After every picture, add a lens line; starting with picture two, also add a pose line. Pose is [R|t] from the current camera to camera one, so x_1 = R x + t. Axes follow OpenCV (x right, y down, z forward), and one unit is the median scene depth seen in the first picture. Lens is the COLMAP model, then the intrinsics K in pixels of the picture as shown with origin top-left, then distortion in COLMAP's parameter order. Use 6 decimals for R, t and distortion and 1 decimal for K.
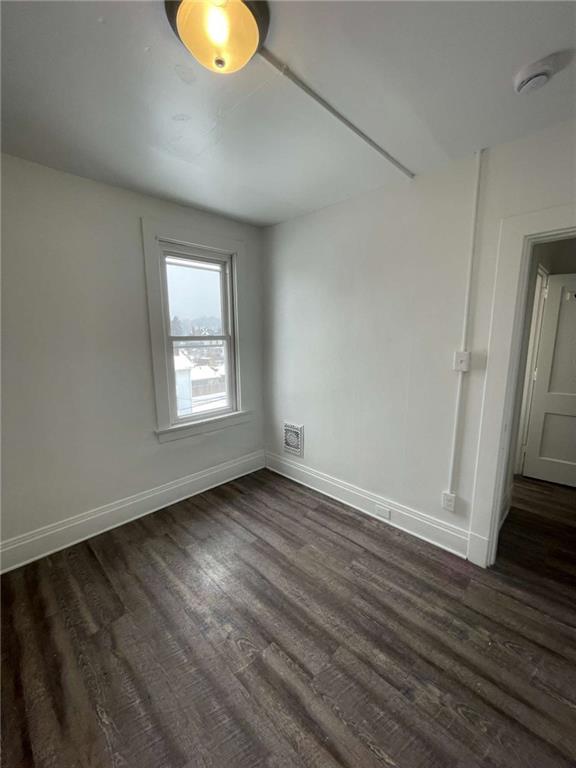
lens RADIAL K [[310.8, 0, 292.2], [0, 310.8, 384.9], [0, 0, 1]] dist [0.002612, -0.000555]
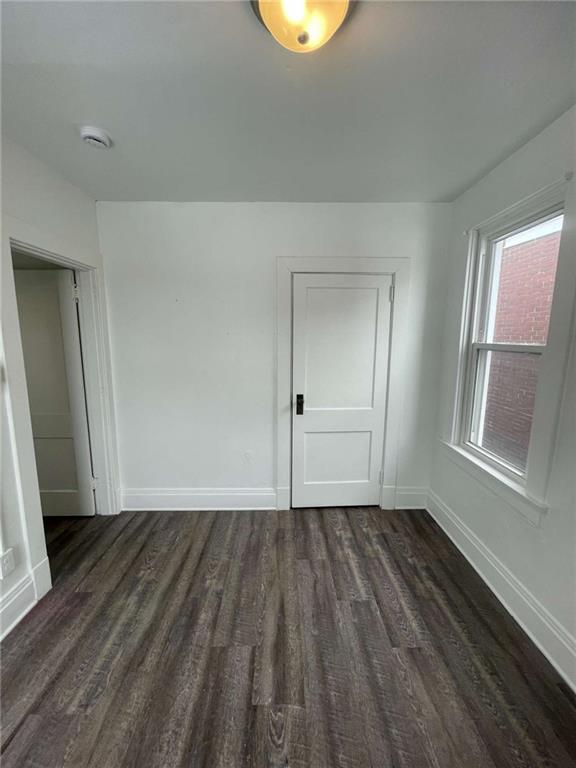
lens RADIAL K [[310.8, 0, 286.9], [0, 310.8, 381.8], [0, 0, 1]] dist [0.002612, -0.000555]
pose [[-0.703772, -0.100554, 0.703273, -0.618395], [0.114603, 0.960898, 0.252074, -0.210594], [-0.701121, 0.258000, -0.664730, 1.239158]]
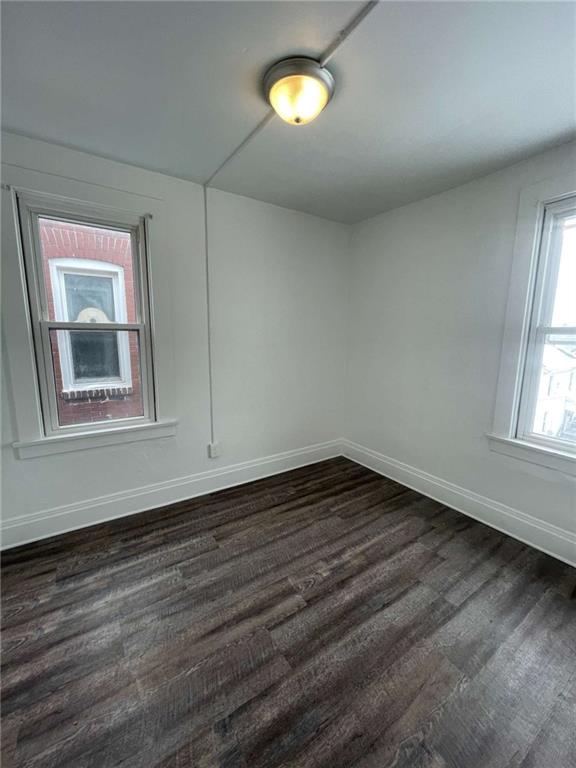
lens RADIAL K [[310.8, 0, 288.4], [0, 310.8, 385.8], [0, 0, 1]] dist [0.002612, -0.000555]
pose [[-0.218561, 0.165299, -0.961721, 0.847985], [-0.170547, 0.963909, 0.204434, -0.114091], [0.960804, 0.208700, -0.182482, 0.952884]]
